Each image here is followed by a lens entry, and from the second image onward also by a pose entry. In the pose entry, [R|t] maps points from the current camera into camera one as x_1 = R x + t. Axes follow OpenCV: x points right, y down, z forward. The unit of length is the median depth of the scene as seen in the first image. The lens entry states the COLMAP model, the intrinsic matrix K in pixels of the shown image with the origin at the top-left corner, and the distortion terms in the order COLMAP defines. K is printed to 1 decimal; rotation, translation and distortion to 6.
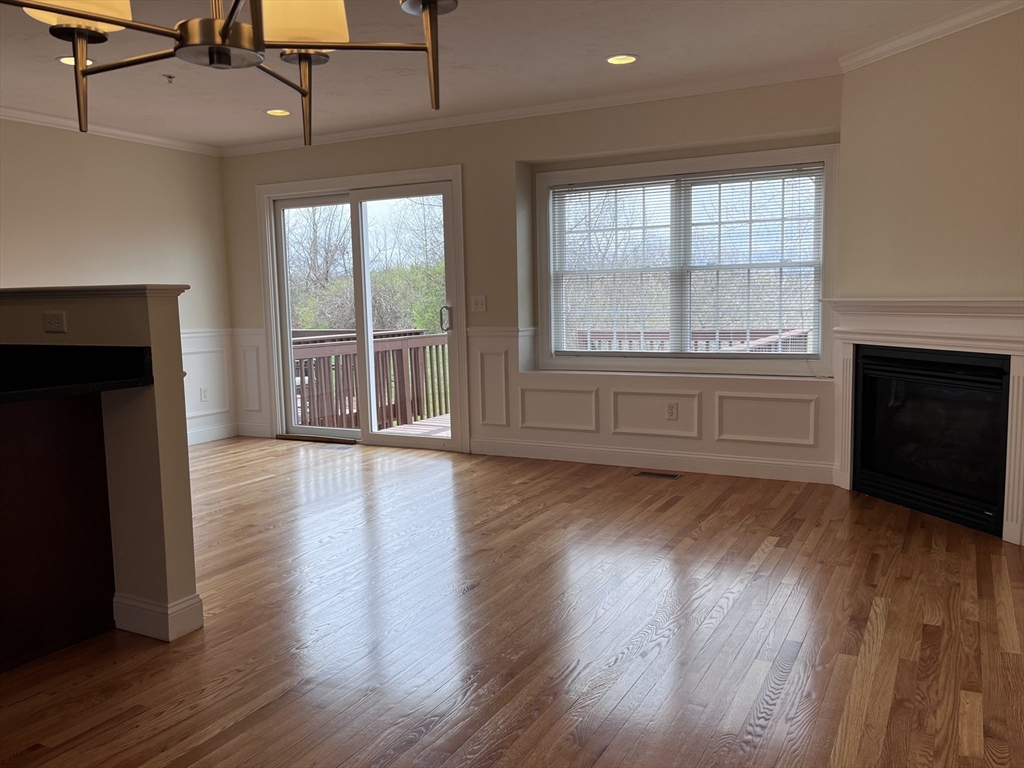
lens RADIAL K [[833.0, 0, 509.6], [0, 833.0, 381.8], [0, 0, 1]] dist [0.030596, -0.033494]
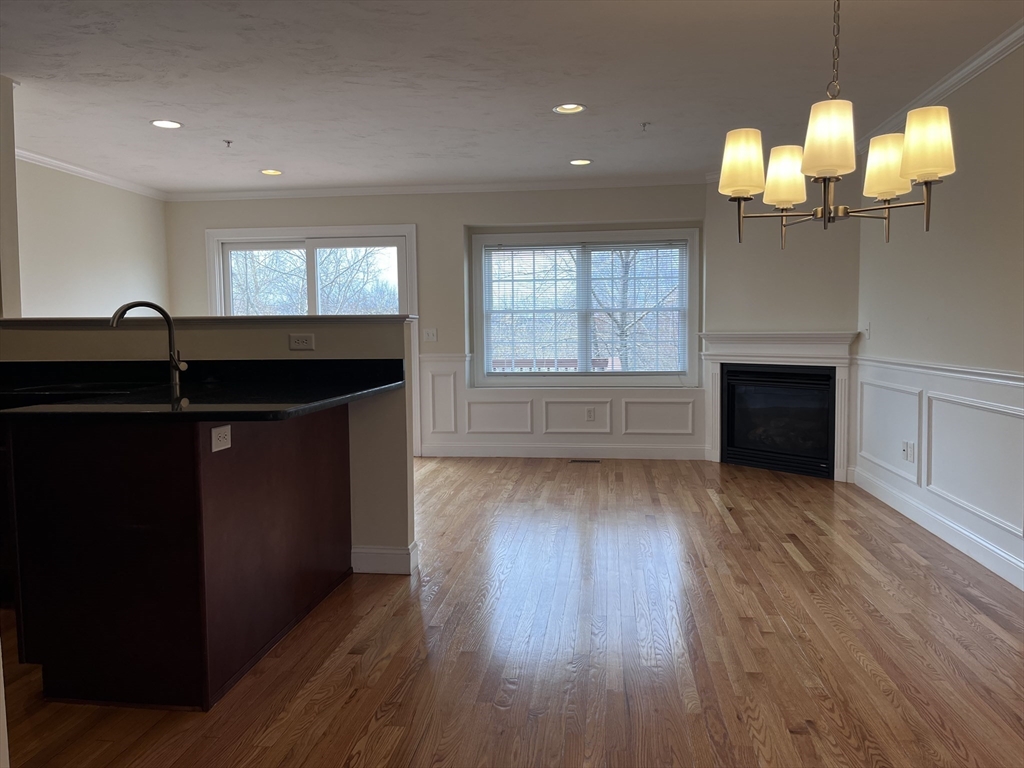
lens RADIAL K [[776.8, 0, 508.4], [0, 776.8, 376.3], [0, 0, 1]] dist [0.066294, -0.093260]
pose [[0.935687, -0.010811, 0.352666, -0.393571], [0.028327, 0.998606, -0.044545, 0.027044], [-0.351693, 0.051670, 0.934688, -0.149828]]
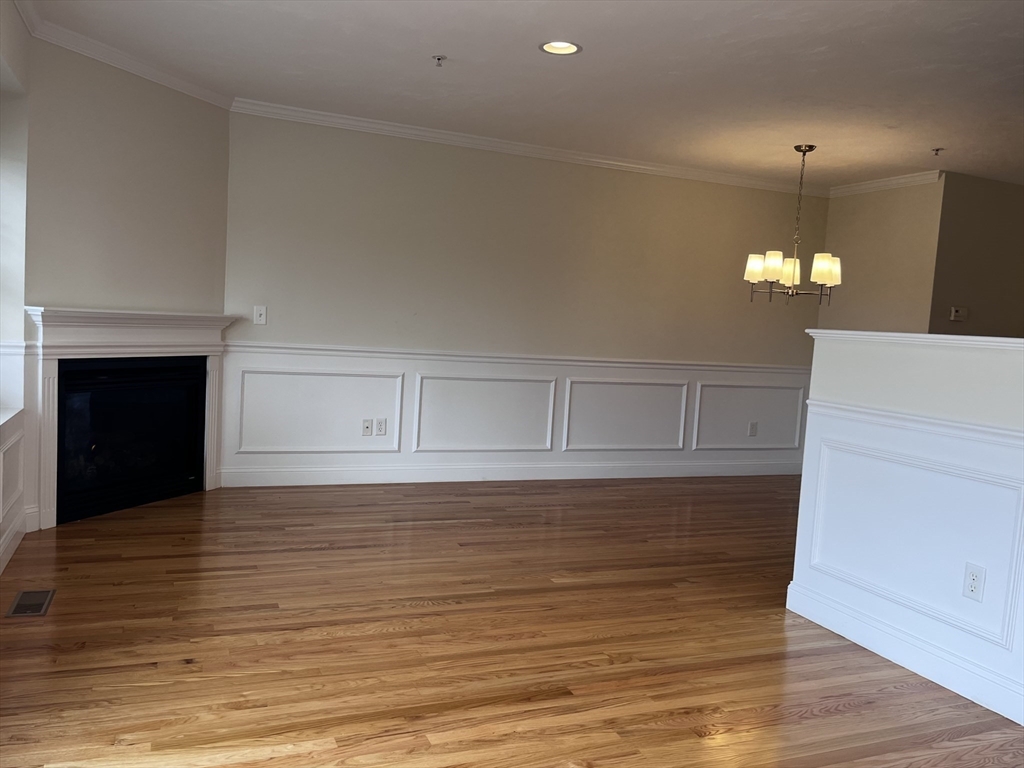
lens RADIAL K [[776.8, 0, 513.9], [0, 776.8, 386.9], [0, 0, 1]] dist [0.066294, -0.093260]
pose [[-0.770921, -0.082631, 0.631548, -0.437670], [0.018125, 0.988301, 0.151433, -0.121062], [-0.636673, 0.128190, -0.760405, 1.207989]]
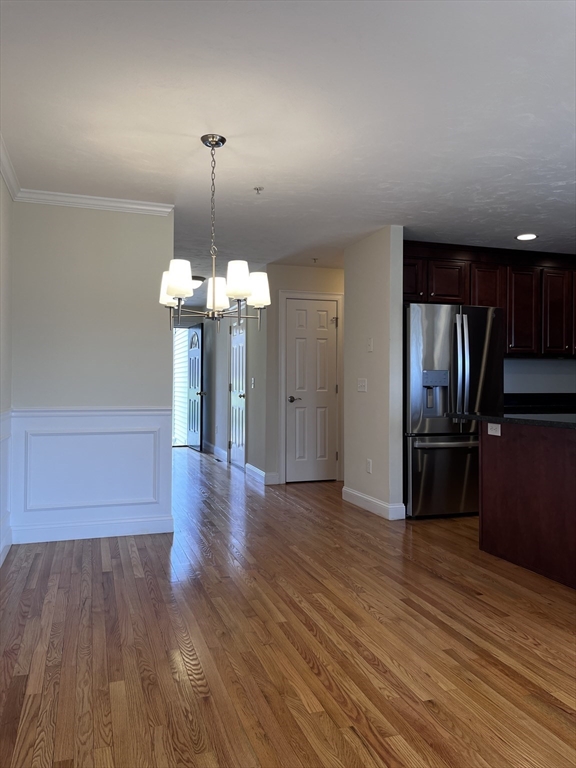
lens RADIAL K [[582.6, 0, 287.7], [0, 582.6, 381.7], [0, 0, 1]] dist [0.066294, -0.093260]
pose [[-0.686939, 0.015044, -0.726559, 0.321041], [-0.061951, 0.994934, 0.079173, -0.062215], [0.724070, 0.099397, -0.682527, 0.672799]]
